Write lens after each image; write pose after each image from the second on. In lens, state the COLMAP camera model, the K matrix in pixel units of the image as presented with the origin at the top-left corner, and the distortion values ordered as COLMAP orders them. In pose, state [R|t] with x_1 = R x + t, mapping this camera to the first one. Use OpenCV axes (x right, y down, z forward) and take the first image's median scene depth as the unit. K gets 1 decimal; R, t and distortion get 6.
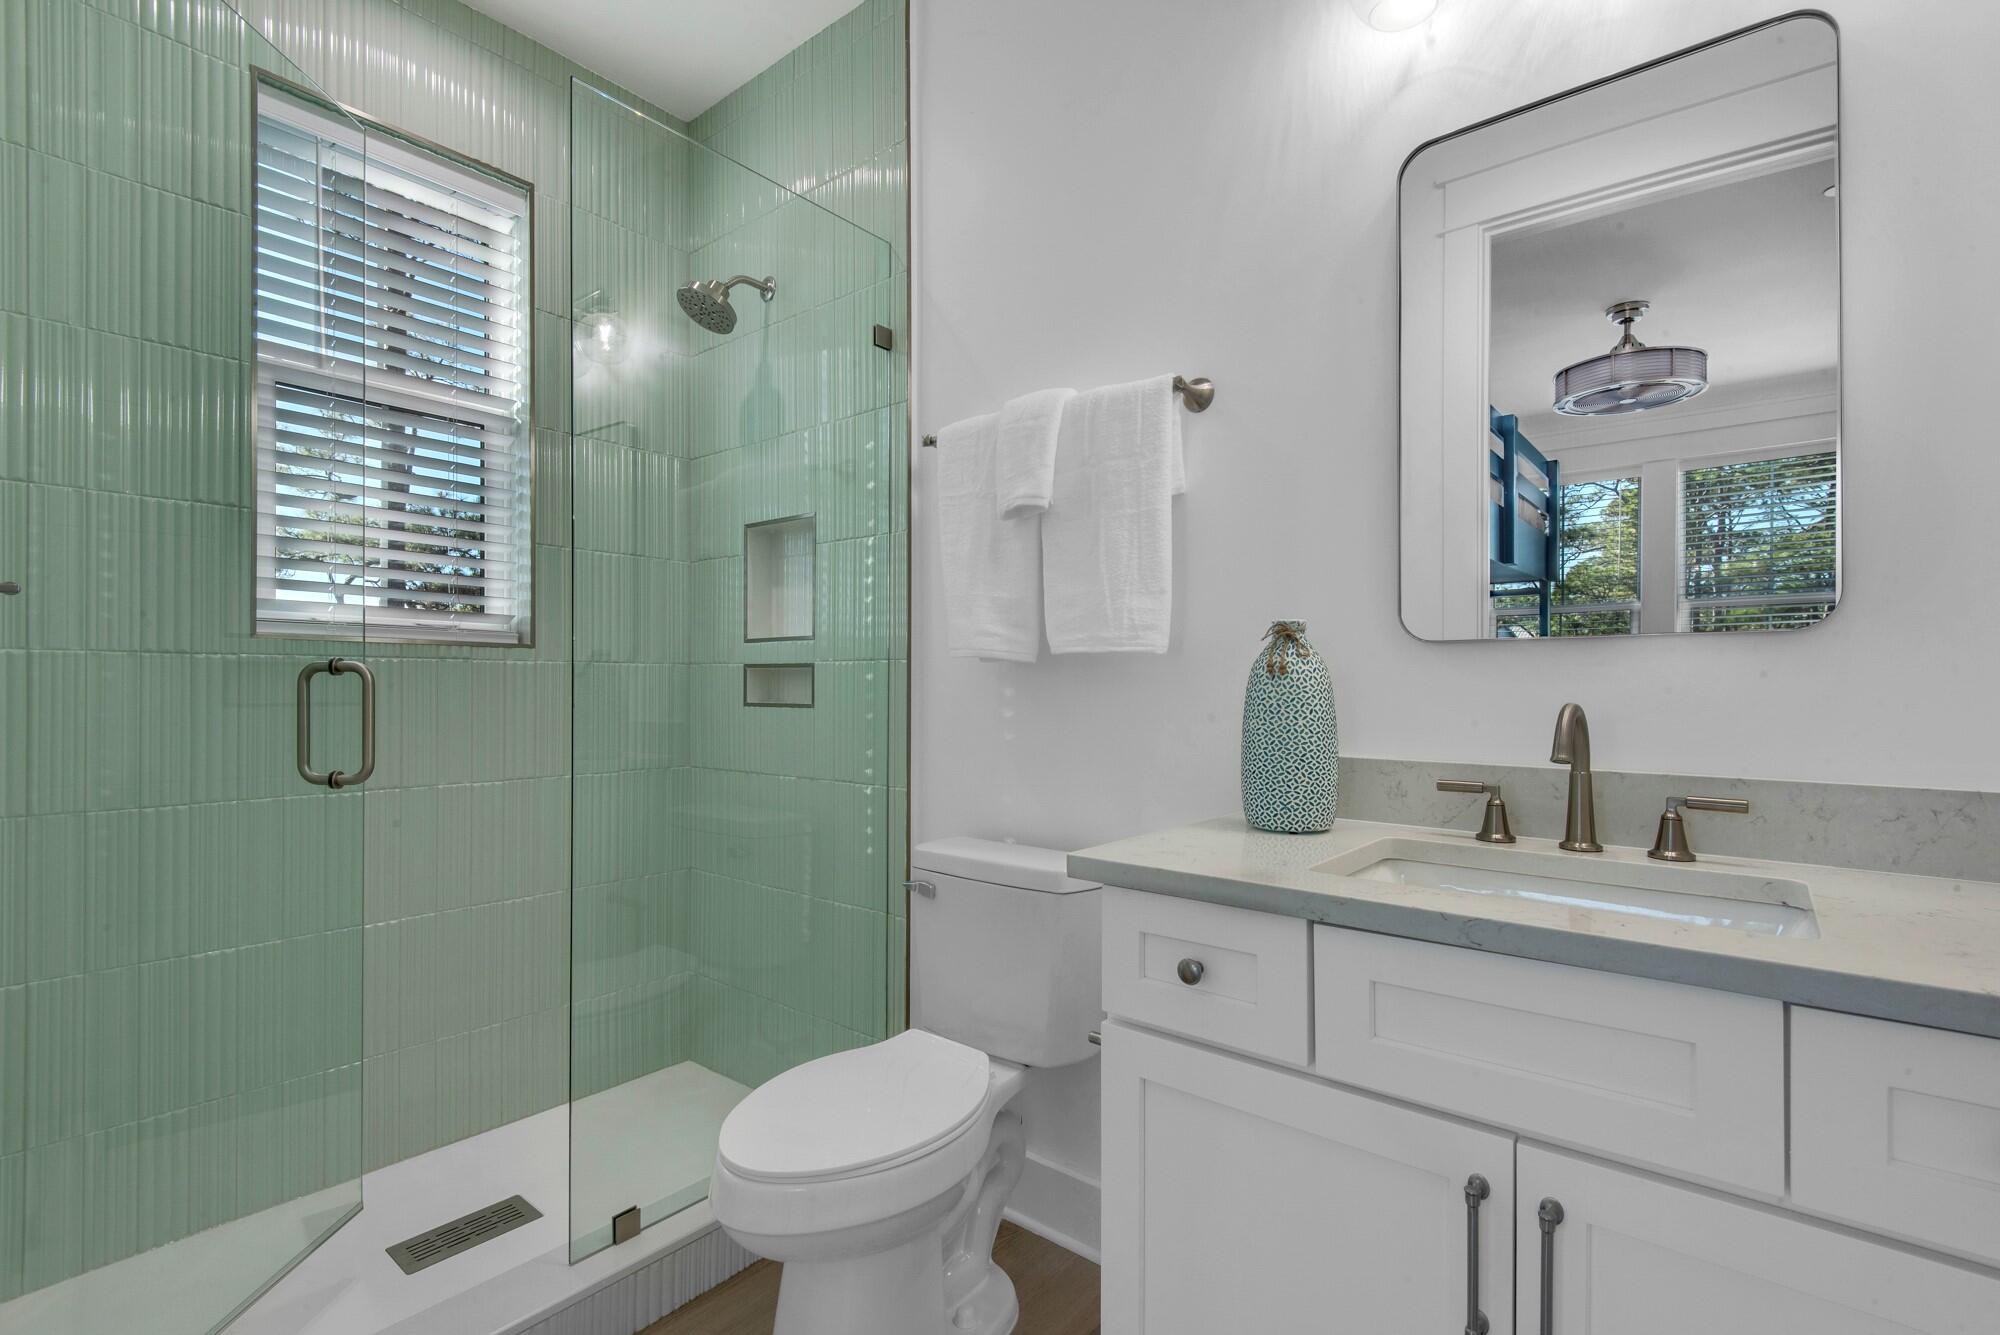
lens RADIAL K [[913.3, 0, 991.9], [0, 913.3, 680.6], [0, 0, 1]] dist [-0.000933, -0.000406]
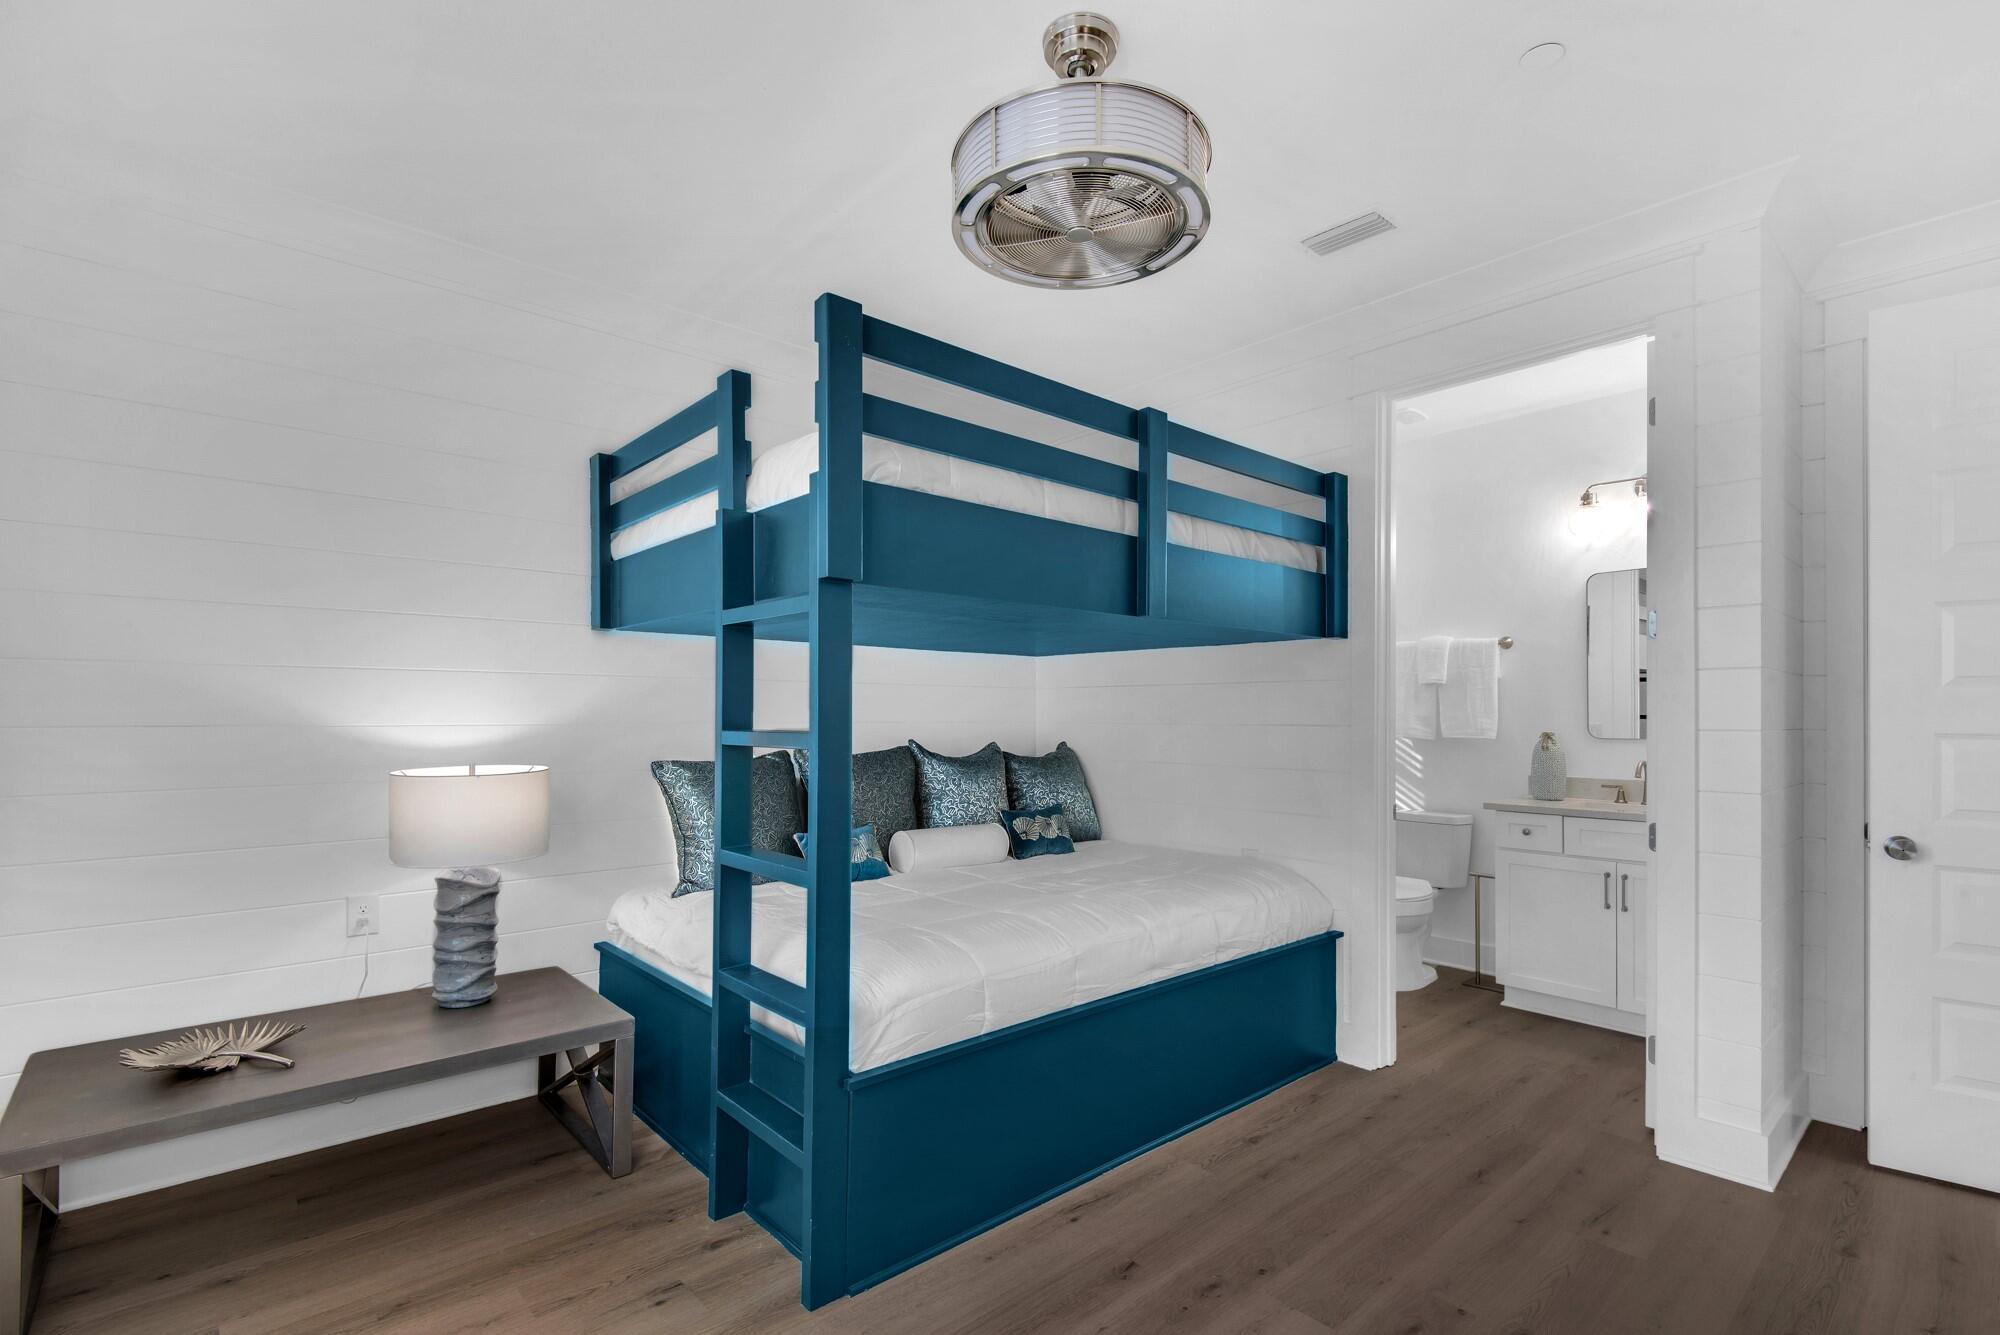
lens RADIAL K [[913.3, 0, 973.2], [0, 913.3, 695.6], [0, 0, 1]] dist [-0.000933, -0.000406]
pose [[0.982297, -0.002068, -0.187319, -0.882688], [-0.001093, 0.999859, -0.016770, -0.118737], [0.187328, 0.016678, 0.982156, -2.099808]]
